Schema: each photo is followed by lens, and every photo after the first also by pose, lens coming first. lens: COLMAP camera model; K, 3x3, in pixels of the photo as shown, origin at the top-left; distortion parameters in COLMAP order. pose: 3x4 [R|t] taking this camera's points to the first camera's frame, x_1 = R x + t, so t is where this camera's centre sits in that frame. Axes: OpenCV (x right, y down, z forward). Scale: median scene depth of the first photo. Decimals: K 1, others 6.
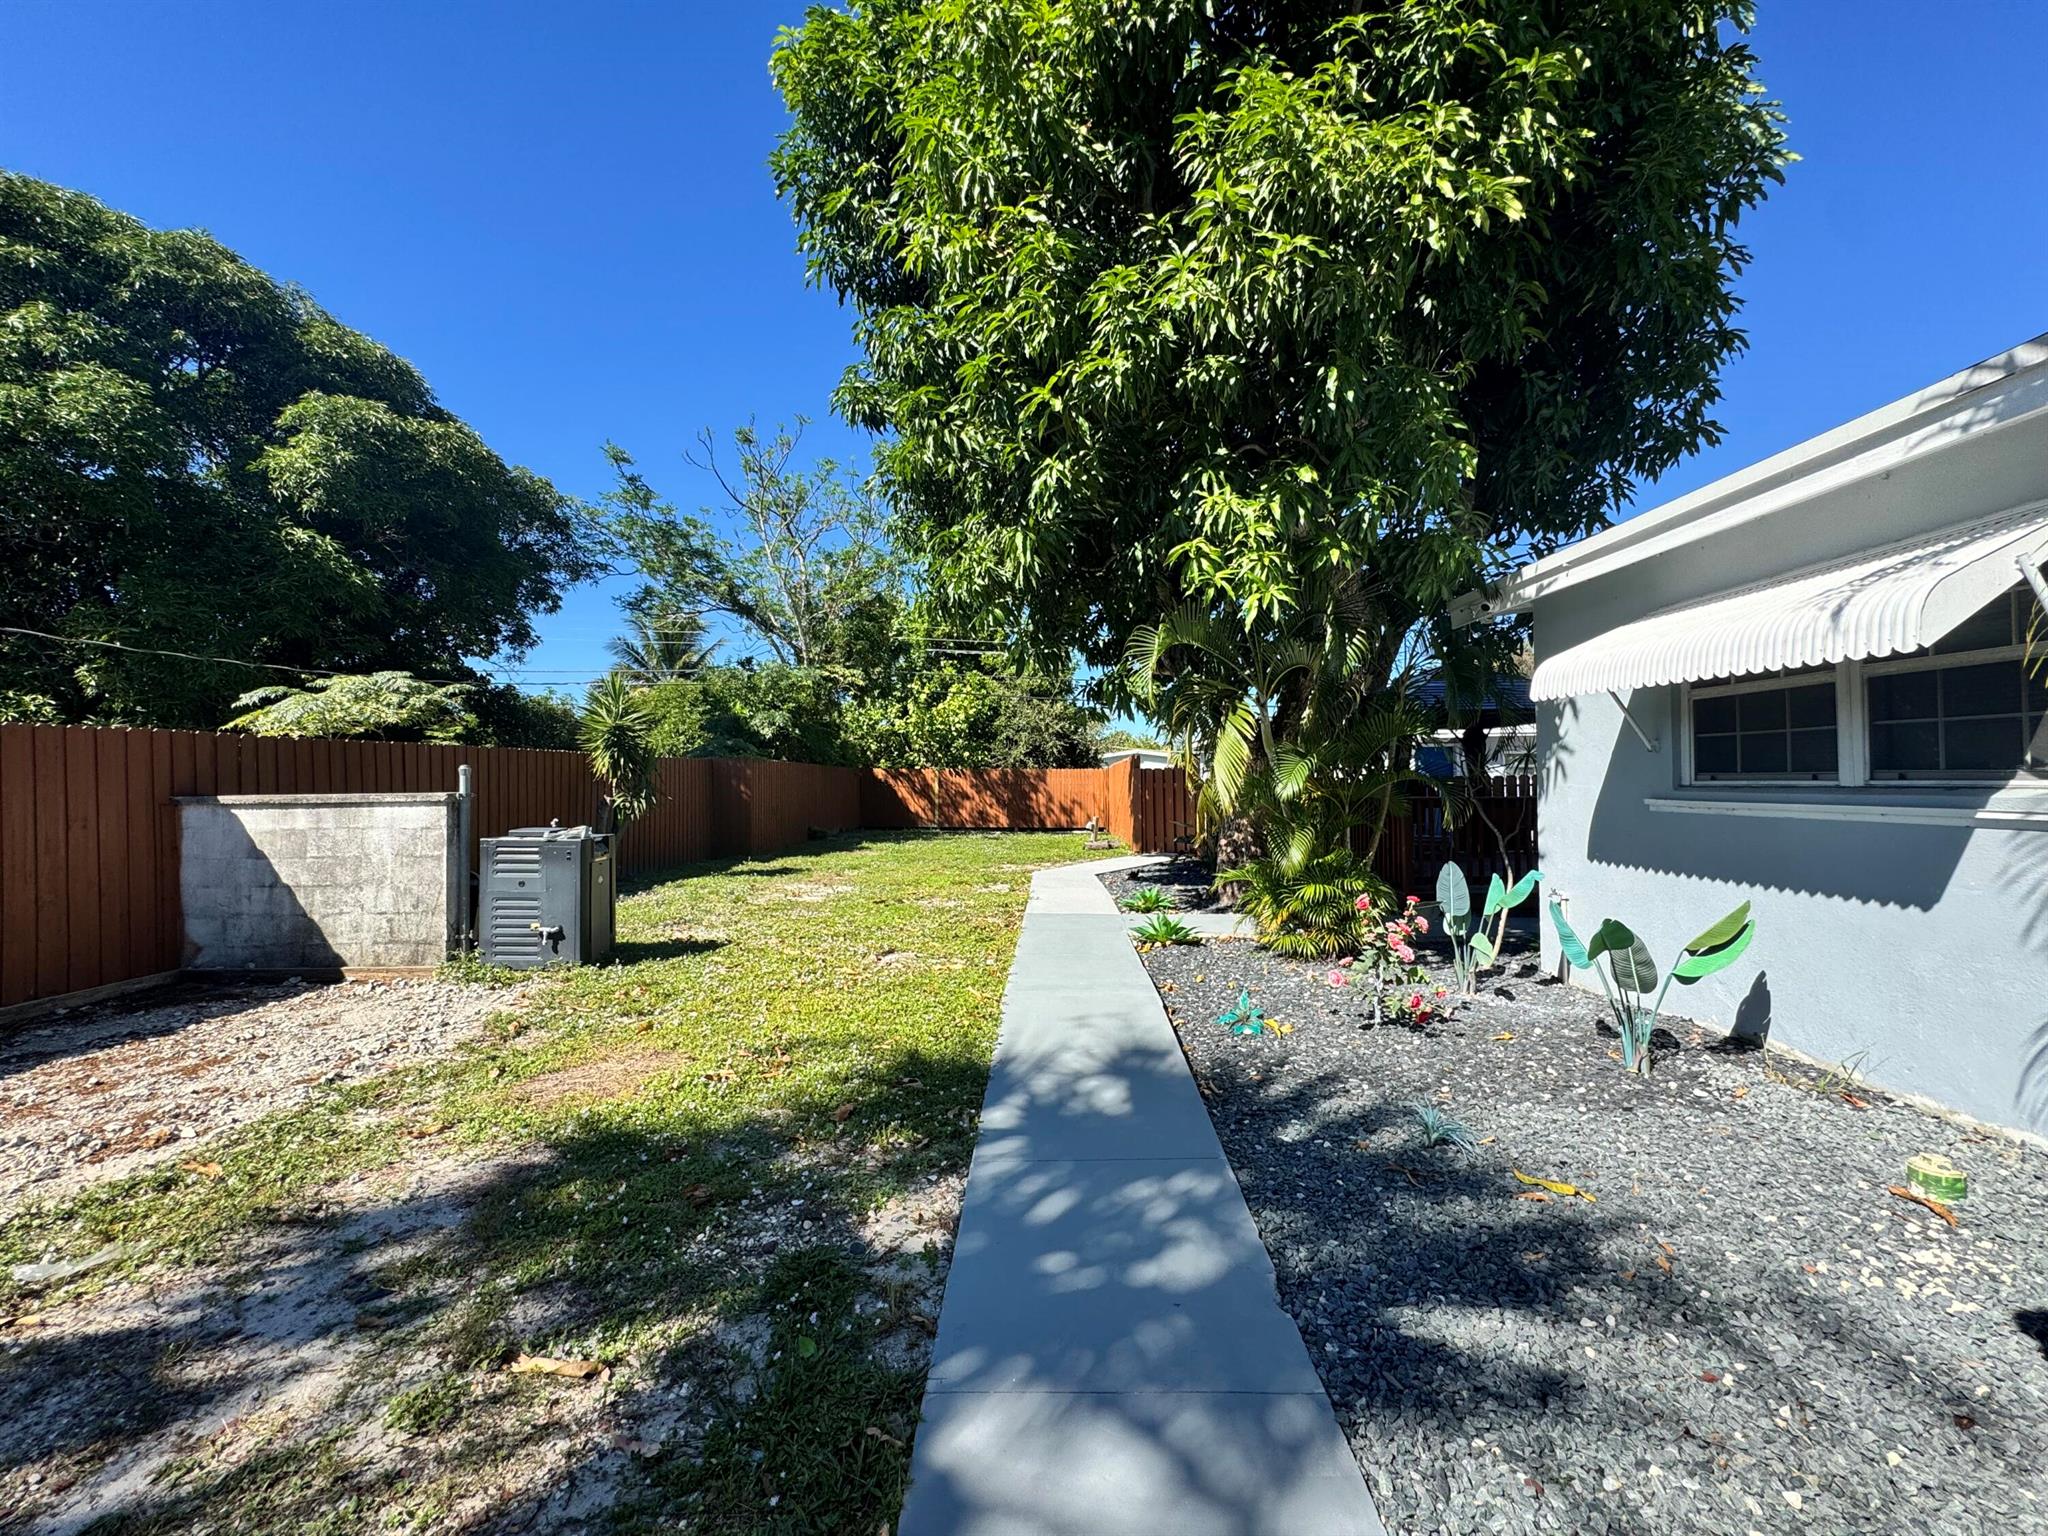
lens RADIAL K [[817.6, 0, 1024.2], [0, 817.6, 774.6], [0, 0, 1]] dist [0.000204, -0.000011]
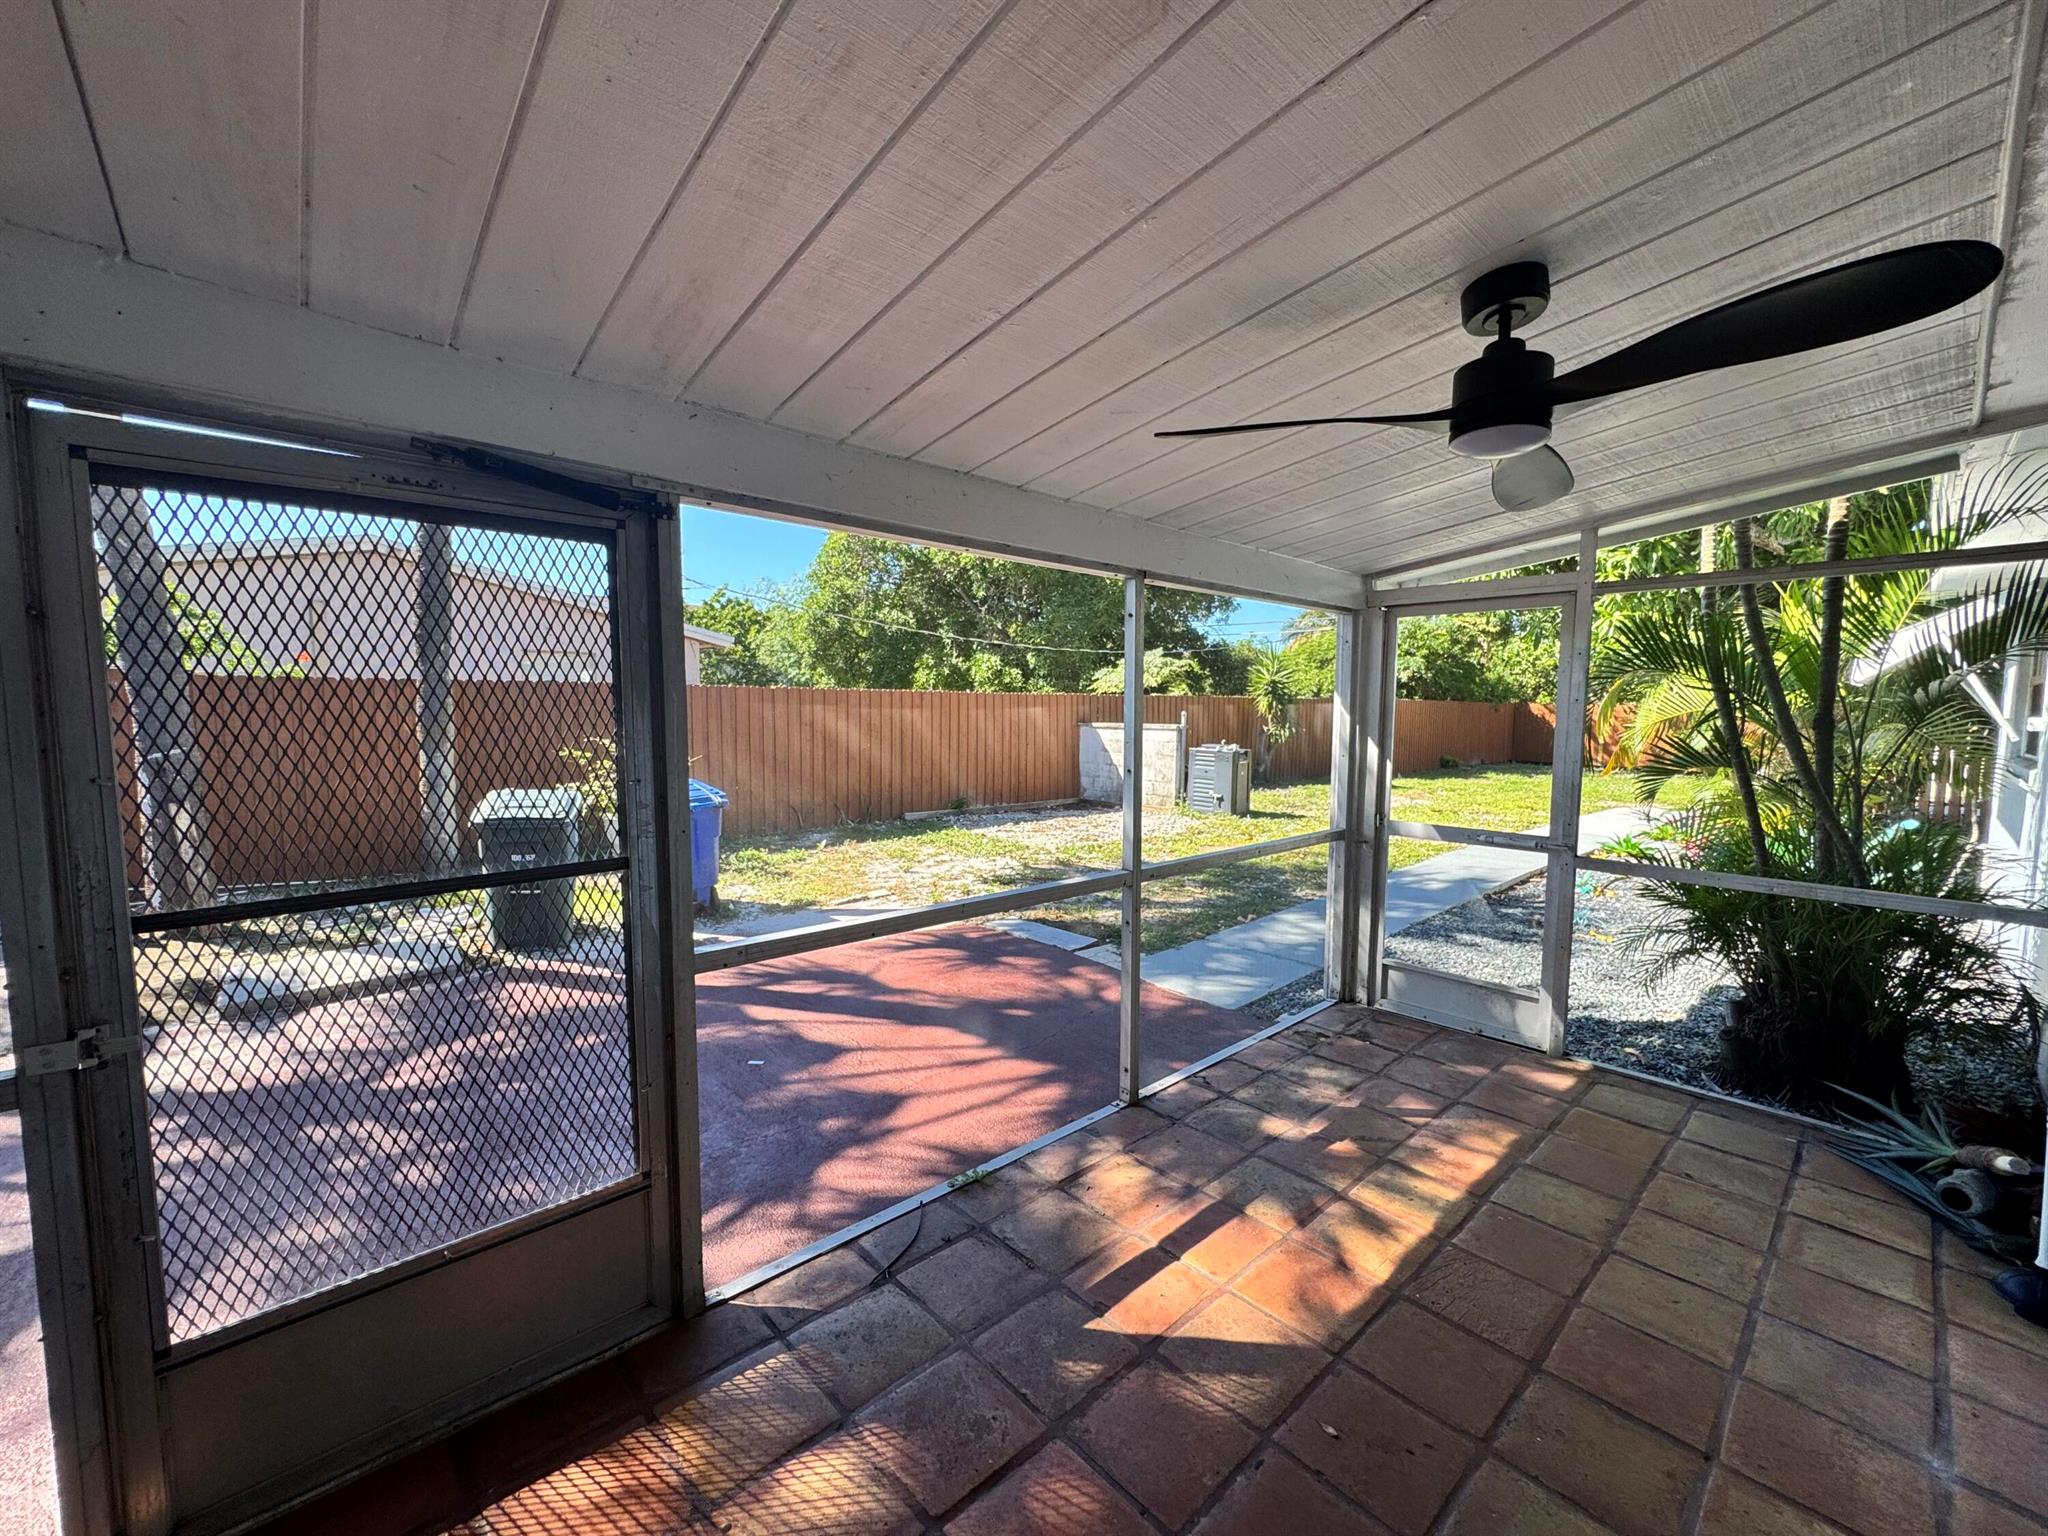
lens RADIAL K [[817.6, 0, 1025.9], [0, 817.6, 771.6], [0, 0, 1]] dist [0.000204, -0.000011]
pose [[0.695976, 0.072490, -0.714396, 0.478615], [-0.010599, 0.995820, 0.090721, -0.041284], [0.717986, -0.055568, 0.693836, -0.665578]]
